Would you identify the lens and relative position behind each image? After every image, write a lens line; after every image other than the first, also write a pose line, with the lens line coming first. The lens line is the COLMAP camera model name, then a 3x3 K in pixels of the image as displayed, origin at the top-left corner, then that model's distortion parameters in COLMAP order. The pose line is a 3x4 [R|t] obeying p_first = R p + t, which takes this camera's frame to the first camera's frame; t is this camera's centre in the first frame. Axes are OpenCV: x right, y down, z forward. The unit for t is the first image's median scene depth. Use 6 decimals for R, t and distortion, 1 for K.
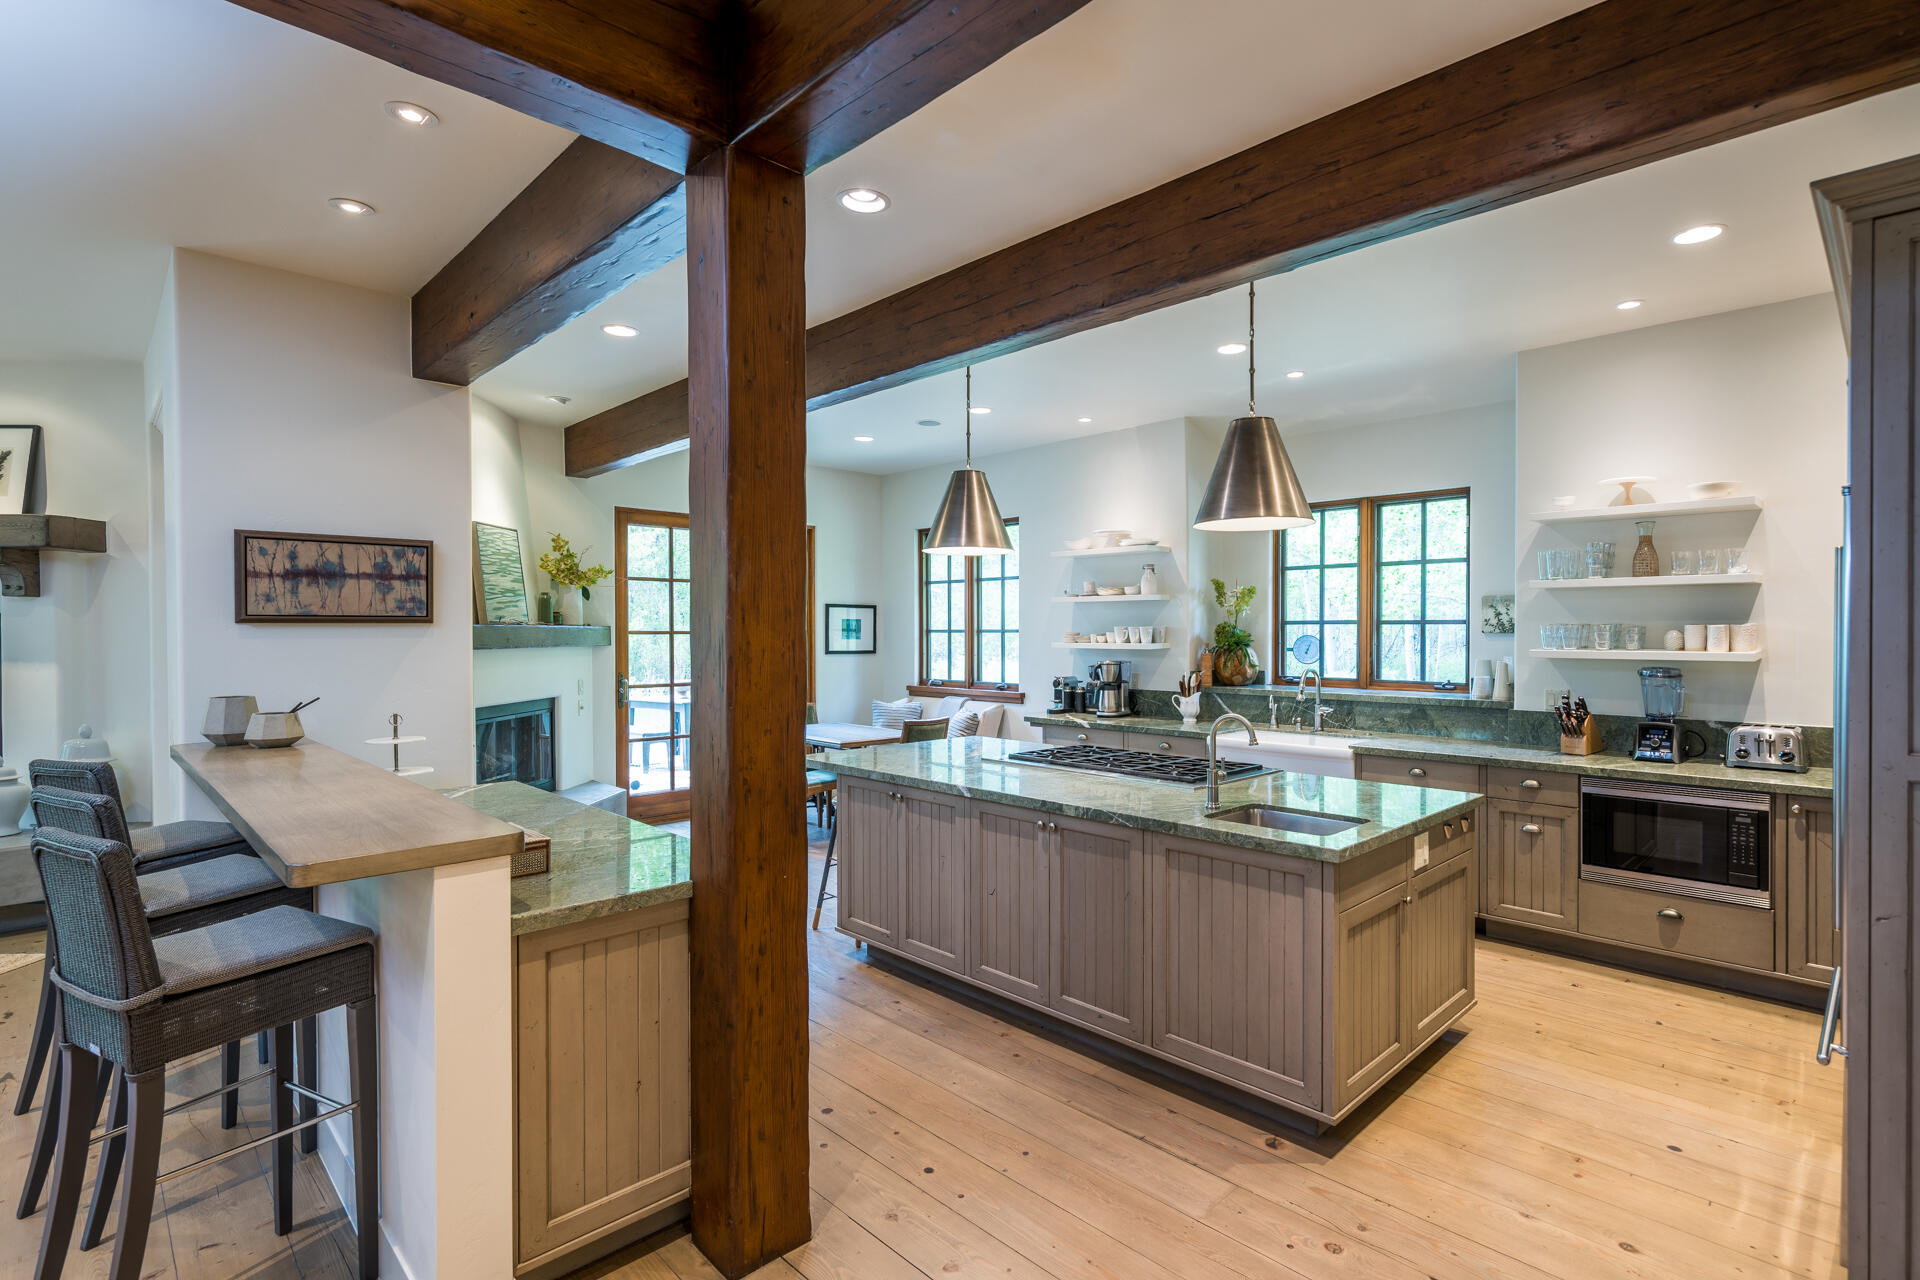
lens RADIAL K [[909.0, 0, 972.1], [0, 909.0, 634.0], [0, 0, 1]] dist [0.001564, 0.000314]
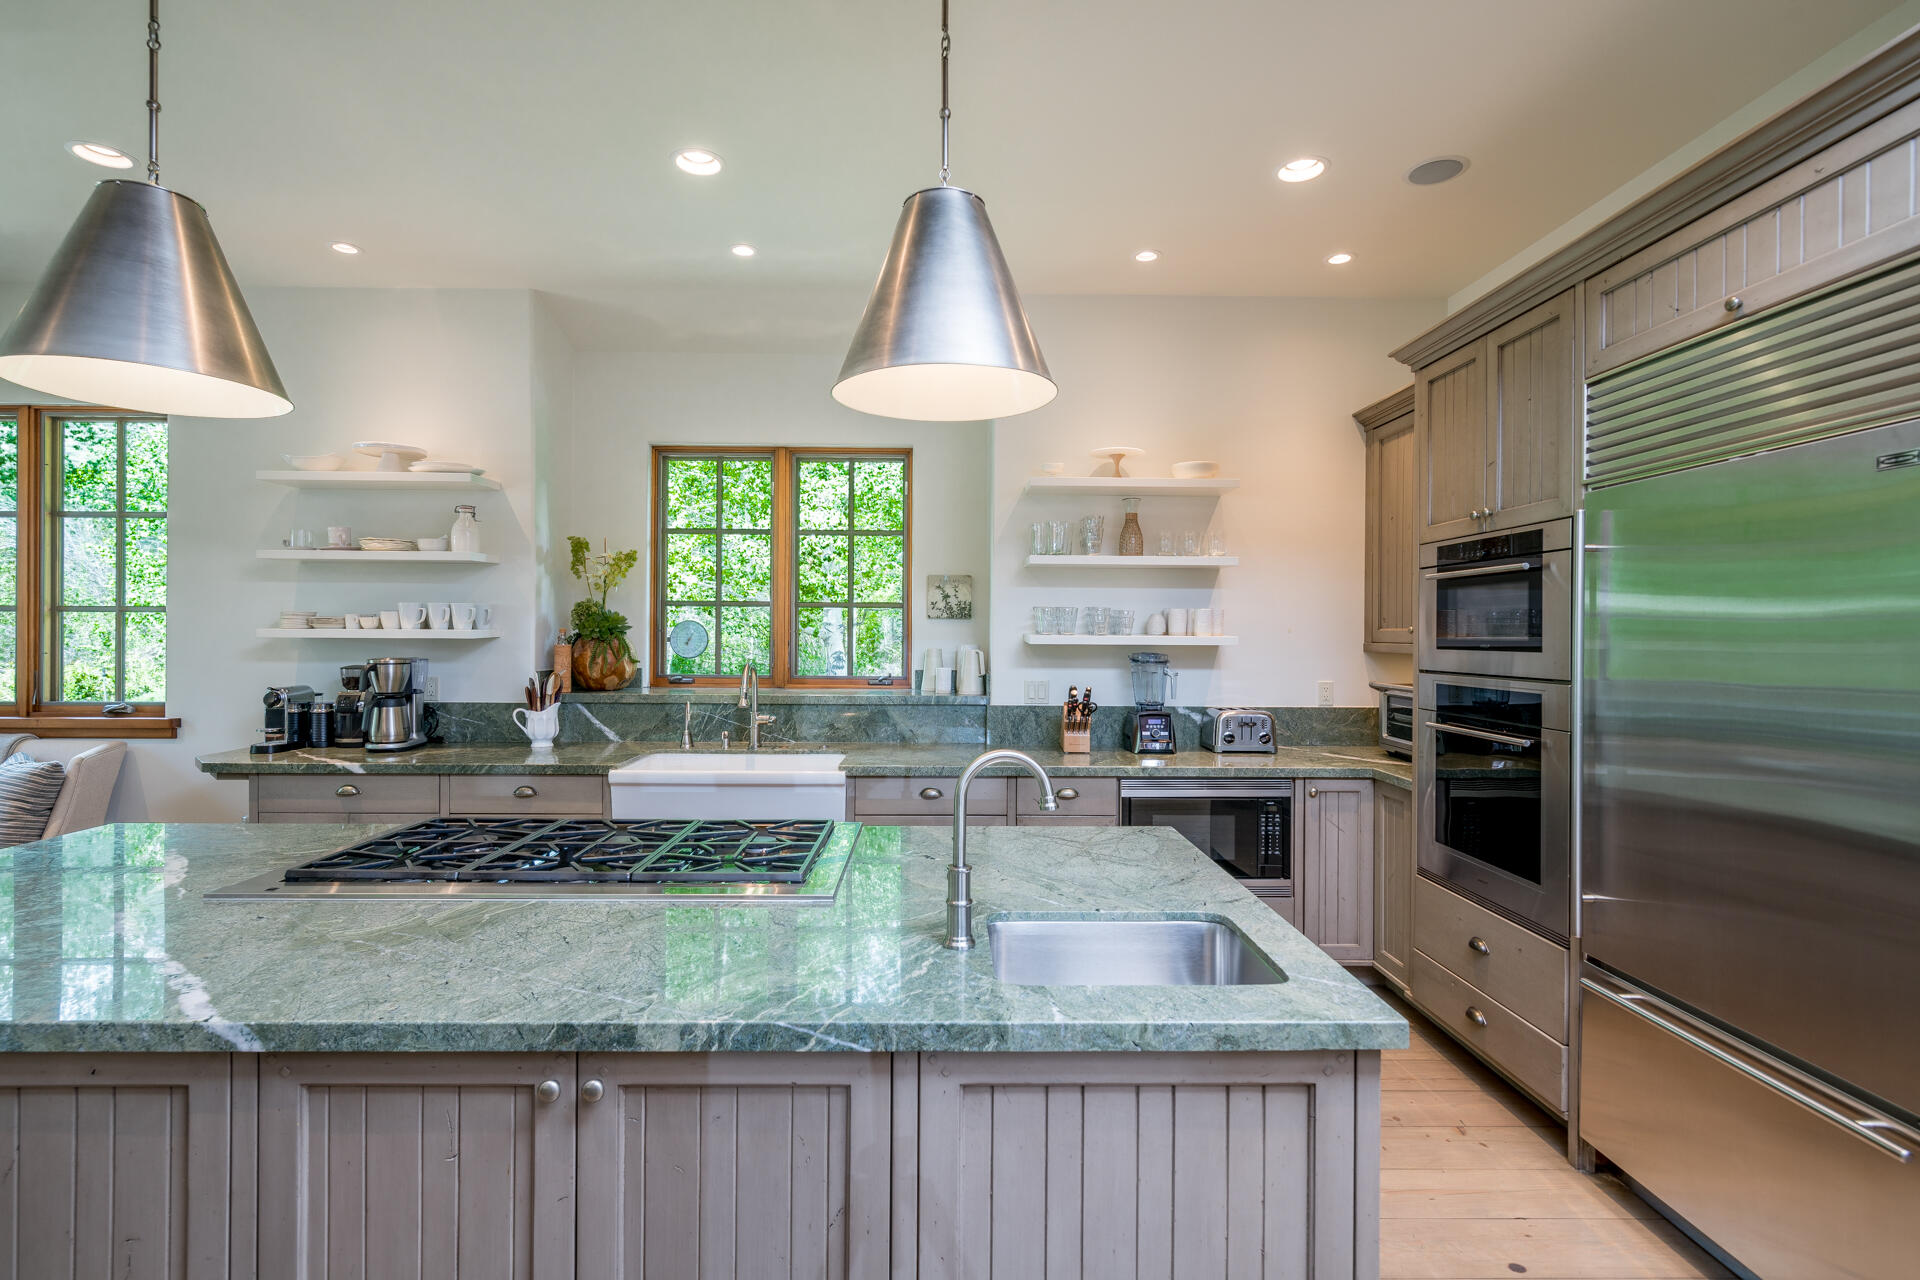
lens RADIAL K [[909.0, 0, 972.1], [0, 909.0, 634.0], [0, 0, 1]] dist [0.001564, 0.000314]
pose [[0.666355, 0.005605, 0.745613, -0.042318], [-0.006963, 0.999975, -0.001294, 0.011513], [-0.745602, -0.004330, 0.666378, 0.305012]]
